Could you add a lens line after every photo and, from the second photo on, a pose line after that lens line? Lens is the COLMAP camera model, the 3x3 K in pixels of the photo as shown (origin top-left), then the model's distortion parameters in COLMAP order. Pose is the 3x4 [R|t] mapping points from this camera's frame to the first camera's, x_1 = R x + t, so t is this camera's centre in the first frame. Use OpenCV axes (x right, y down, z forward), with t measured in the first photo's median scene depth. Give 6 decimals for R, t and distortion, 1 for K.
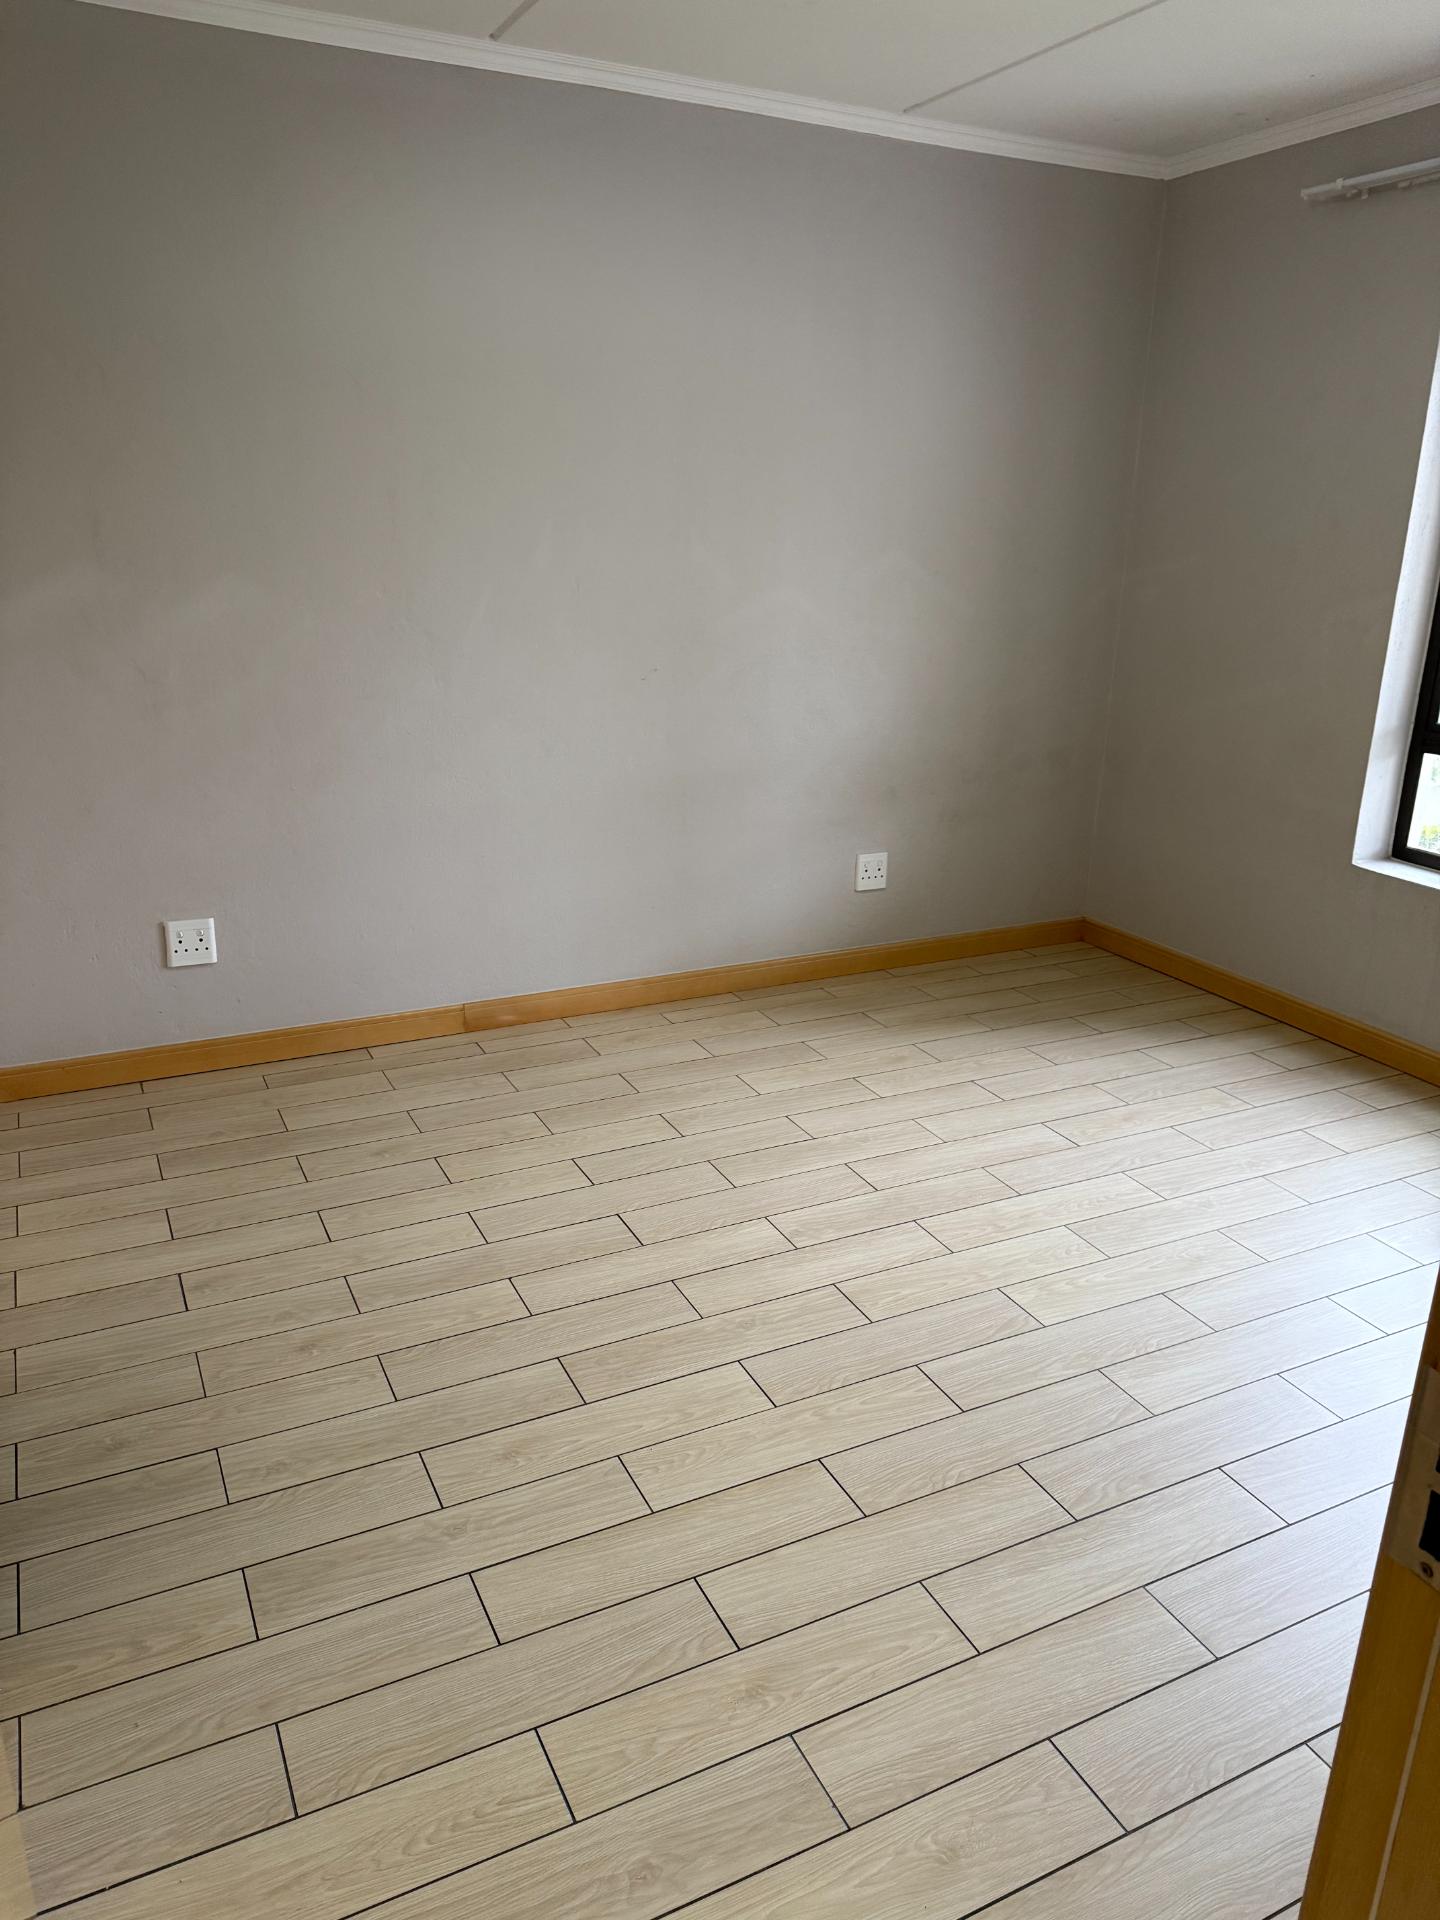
lens RADIAL K [[1353.7, 0, 720.0], [0, 1353.7, 943.6], [0, 0, 1]] dist [0.049727, -0.056479]
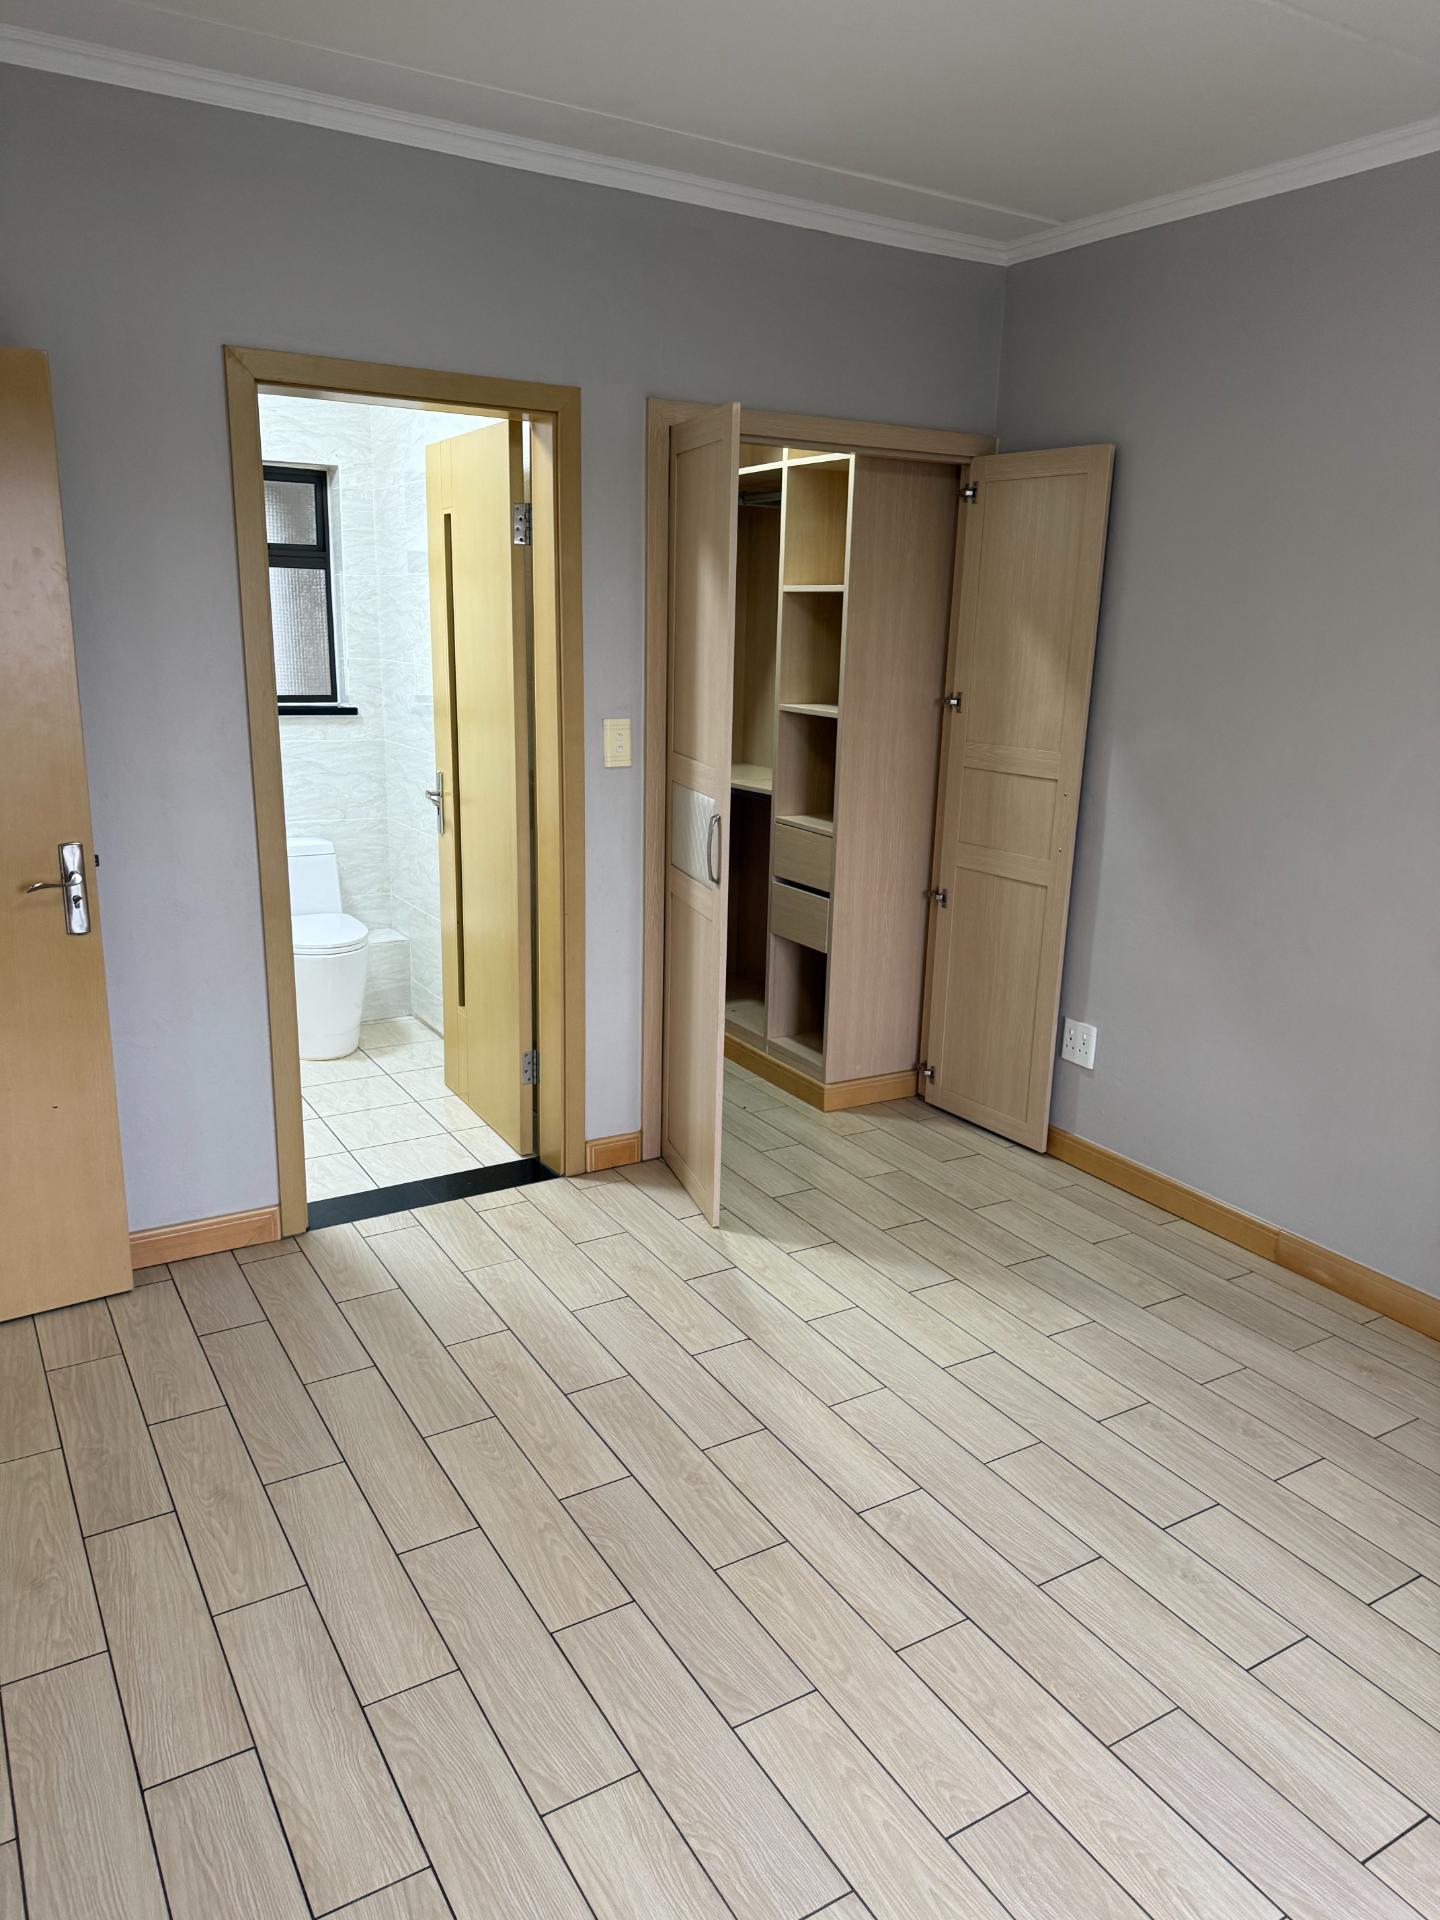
lens RADIAL K [[1353.7, 0, 727.9], [0, 1353.7, 957.3], [0, 0, 1]] dist [0.049727, -0.056479]
pose [[0.093488, 0.232475, -0.968099, 0.832782], [-0.329598, 0.924757, 0.190238, -0.238471], [0.939481, 0.301298, 0.163077, 0.728726]]
